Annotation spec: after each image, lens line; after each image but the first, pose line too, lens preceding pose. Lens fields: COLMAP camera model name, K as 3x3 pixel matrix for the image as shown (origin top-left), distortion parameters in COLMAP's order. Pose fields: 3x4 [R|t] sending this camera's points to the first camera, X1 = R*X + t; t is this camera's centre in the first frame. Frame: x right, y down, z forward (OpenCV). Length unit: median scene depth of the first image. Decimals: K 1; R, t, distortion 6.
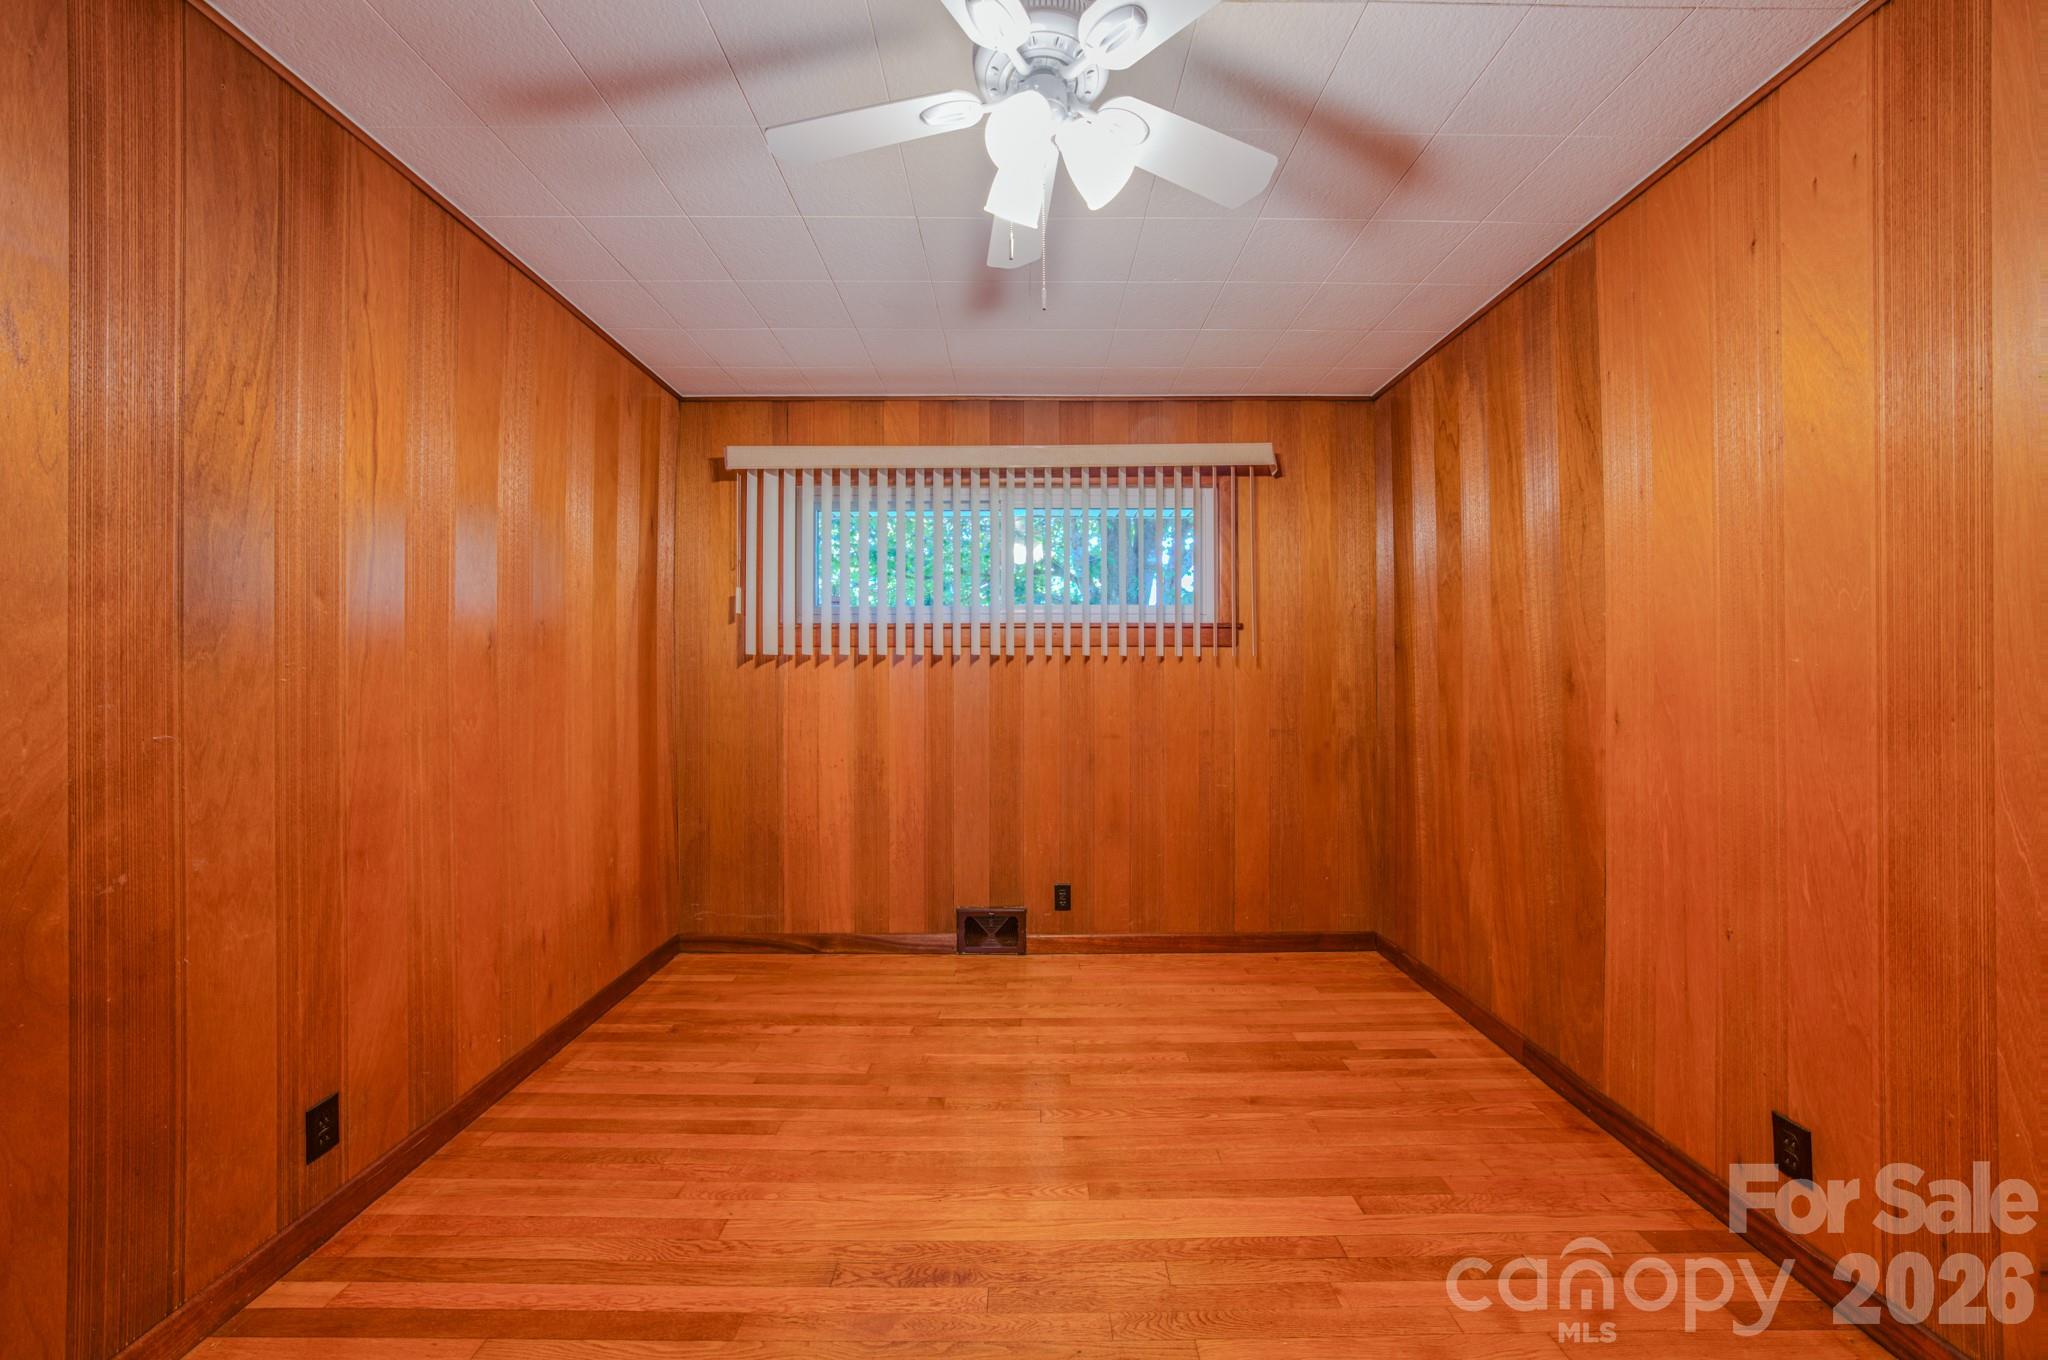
lens RADIAL K [[707.4, 0, 1025.9], [0, 707.4, 679.6], [0, 0, 1]] dist [-0.017804, 0.002375]
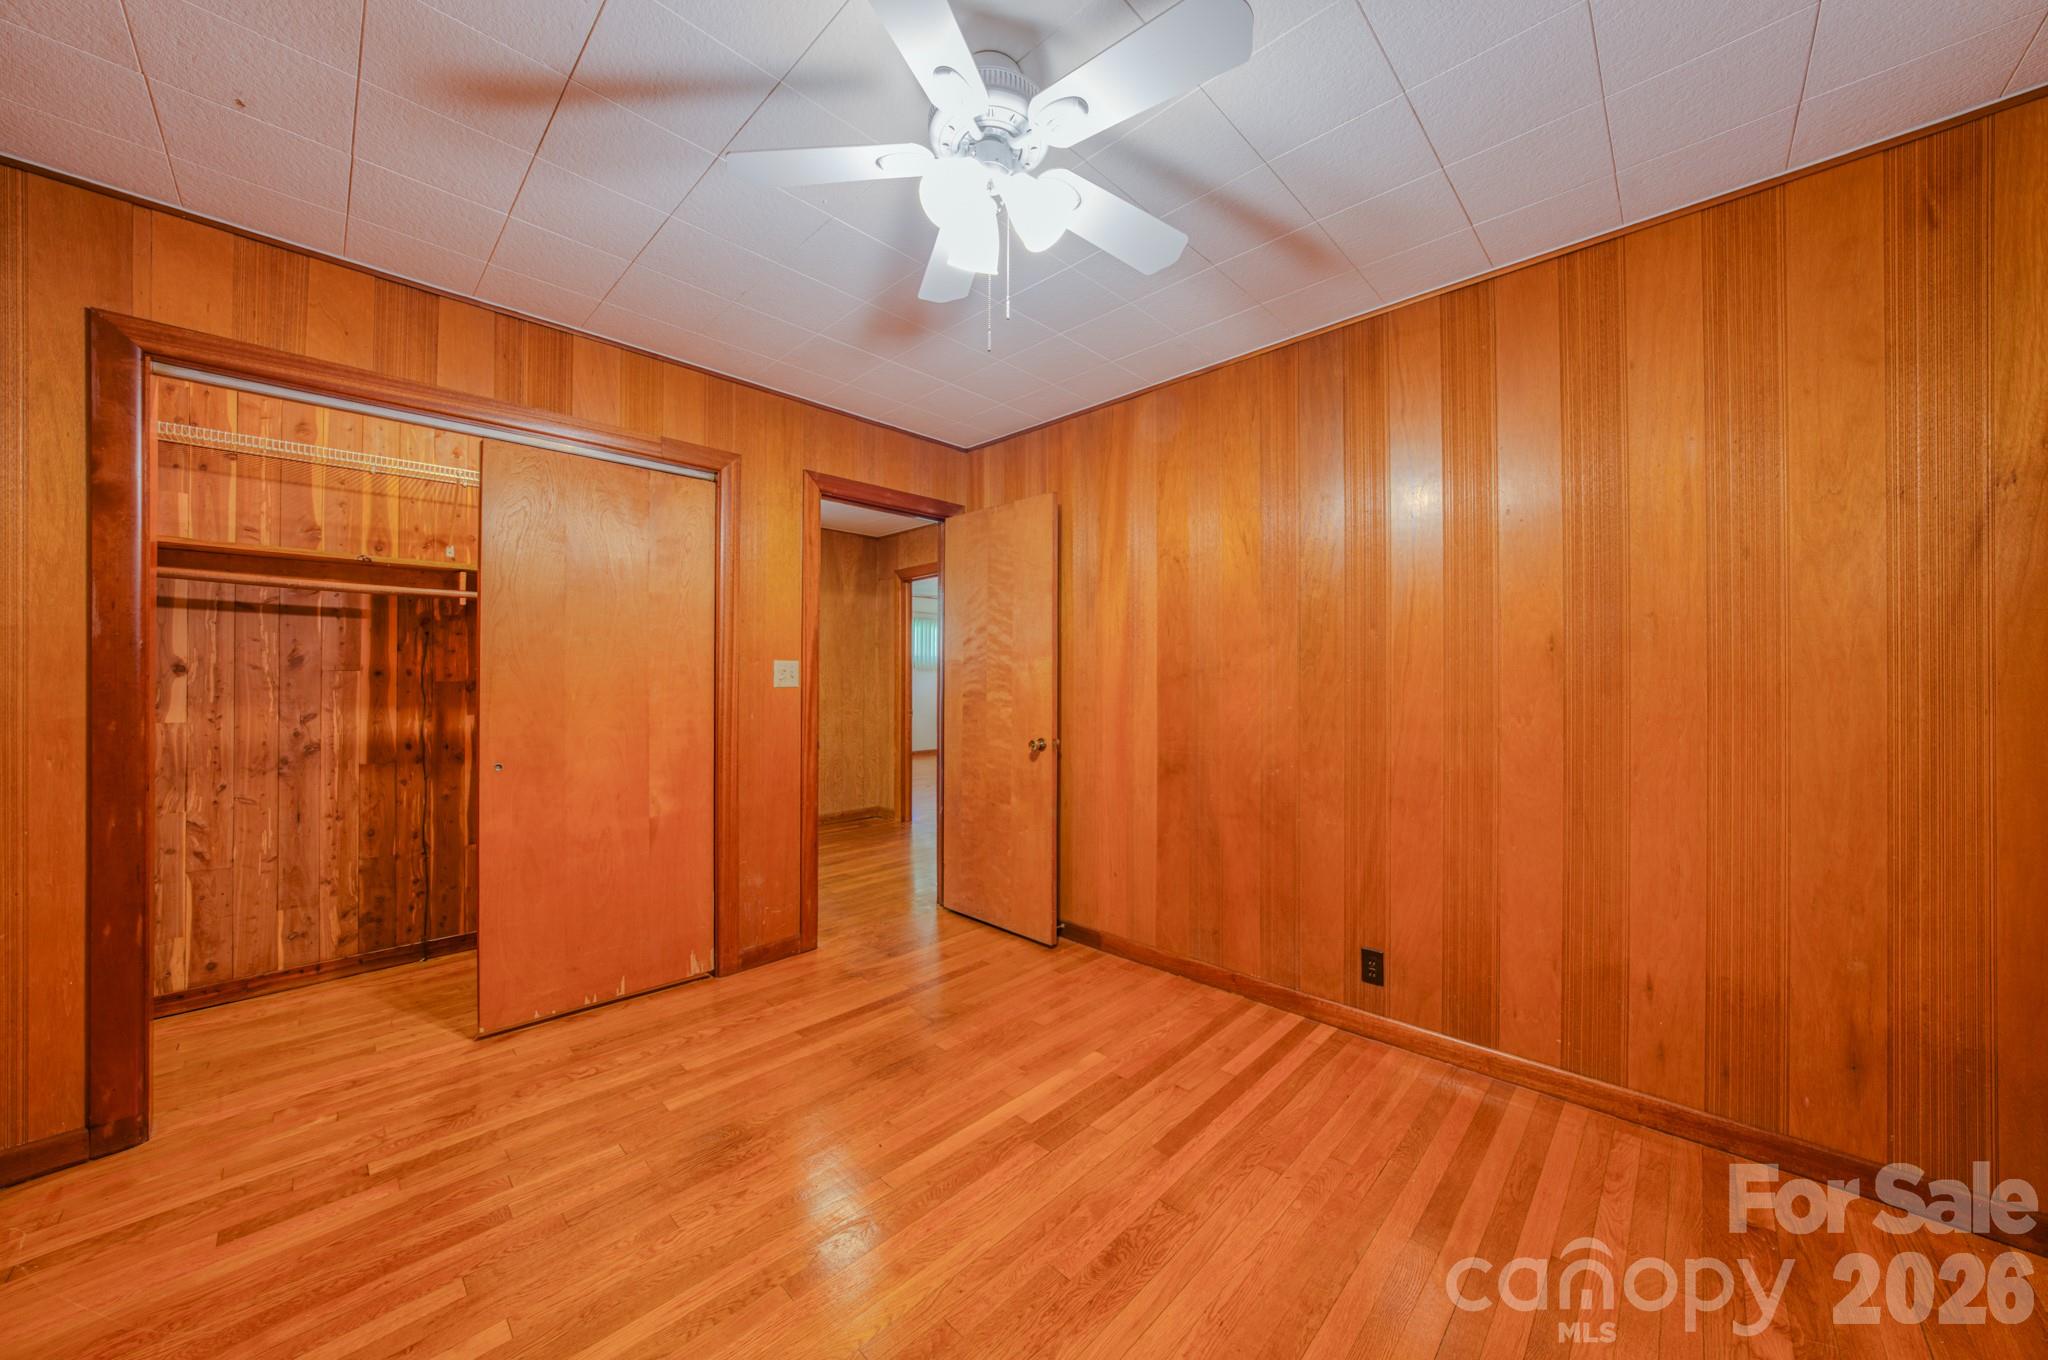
lens RADIAL K [[707.4, 0, 1026.7], [0, 707.4, 677.1], [0, 0, 1]] dist [-0.017804, 0.002375]
pose [[-0.696131, -0.002866, -0.717909, 0.674517], [-0.002617, 0.999996, -0.001454, -0.002955], [0.717910, 0.000867, -0.696136, 1.555747]]
